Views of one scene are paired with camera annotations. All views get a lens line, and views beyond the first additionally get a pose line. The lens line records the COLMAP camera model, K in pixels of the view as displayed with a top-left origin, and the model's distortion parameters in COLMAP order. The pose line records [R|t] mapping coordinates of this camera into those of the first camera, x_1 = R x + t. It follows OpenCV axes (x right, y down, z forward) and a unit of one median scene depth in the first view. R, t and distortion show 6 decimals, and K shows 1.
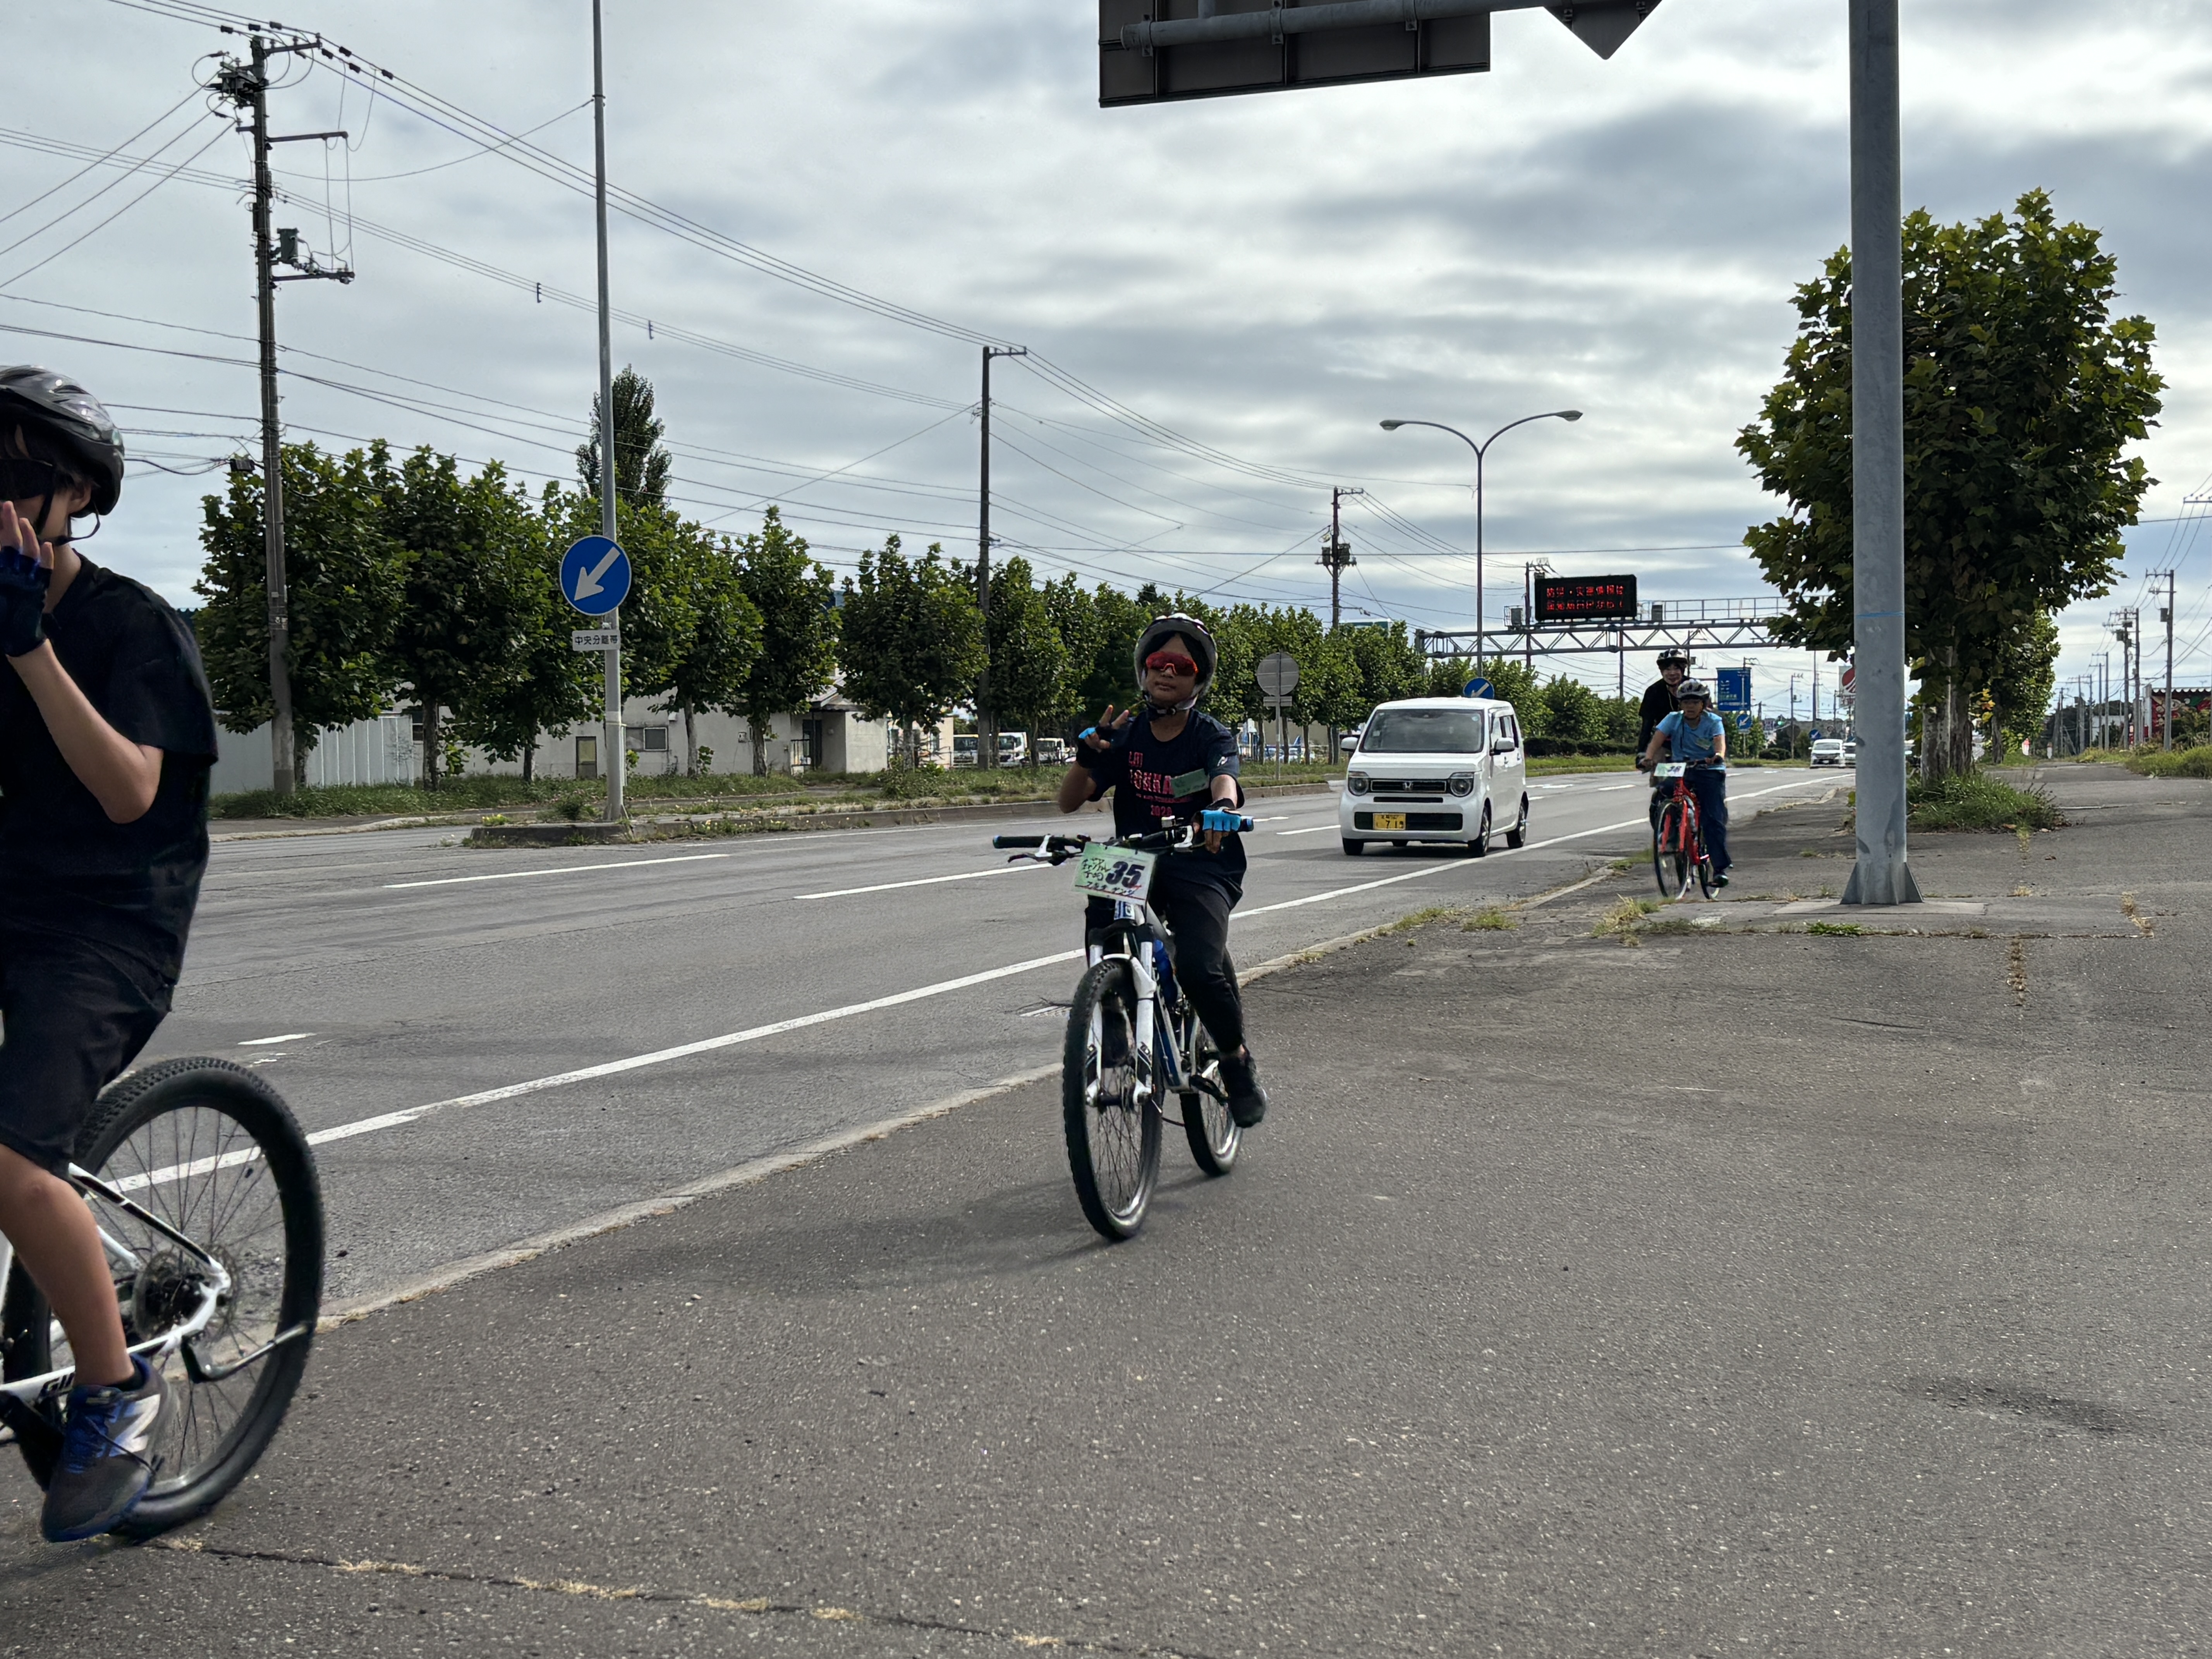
lens RADIAL K [[2858.1, 0, 1079.1], [0, 2858.1, 845.0], [0, 0, 1]] dist [0.234059, -0.899738]
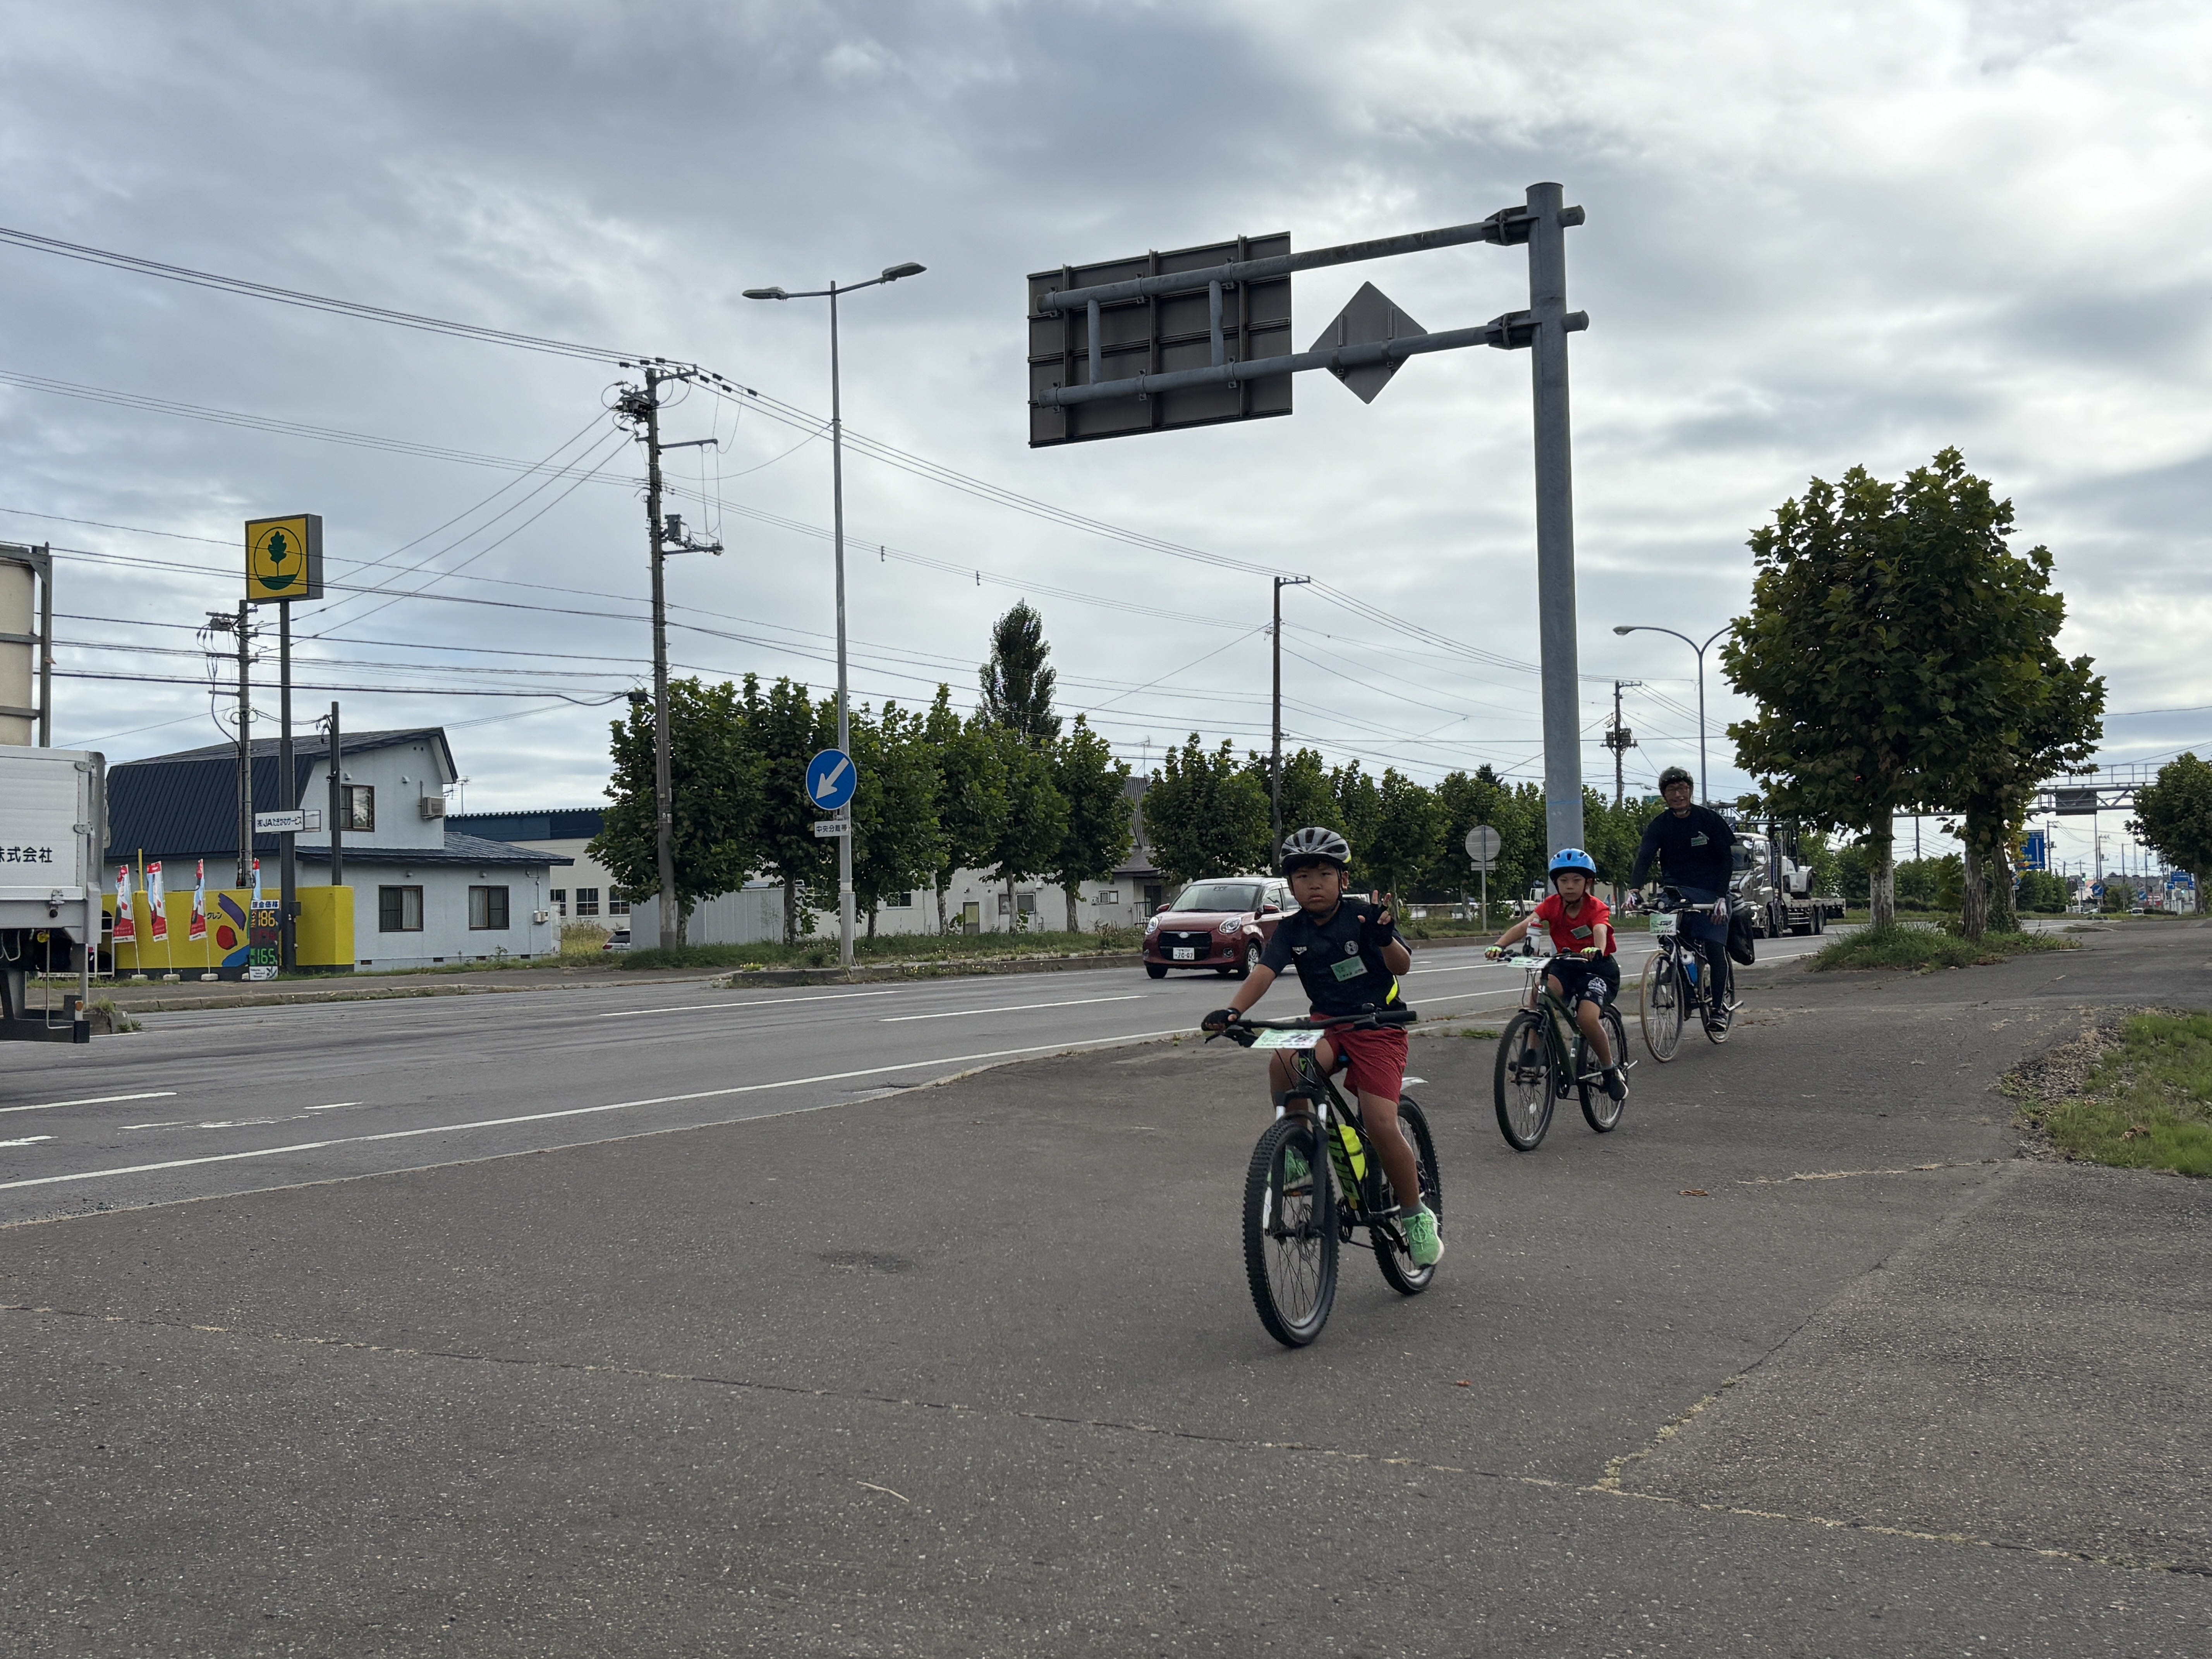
lens RADIAL K [[2504.3, 0, 1106.0], [0, 2504.3, 829.5], [0, 0, 1]] dist [0.239893, -0.910501]
pose [[0.987186, -0.015933, -0.158779, 0.094518], [0.005496, 0.997808, -0.065954, 0.003574], [0.159482, 0.064236, 0.985109, -0.072365]]
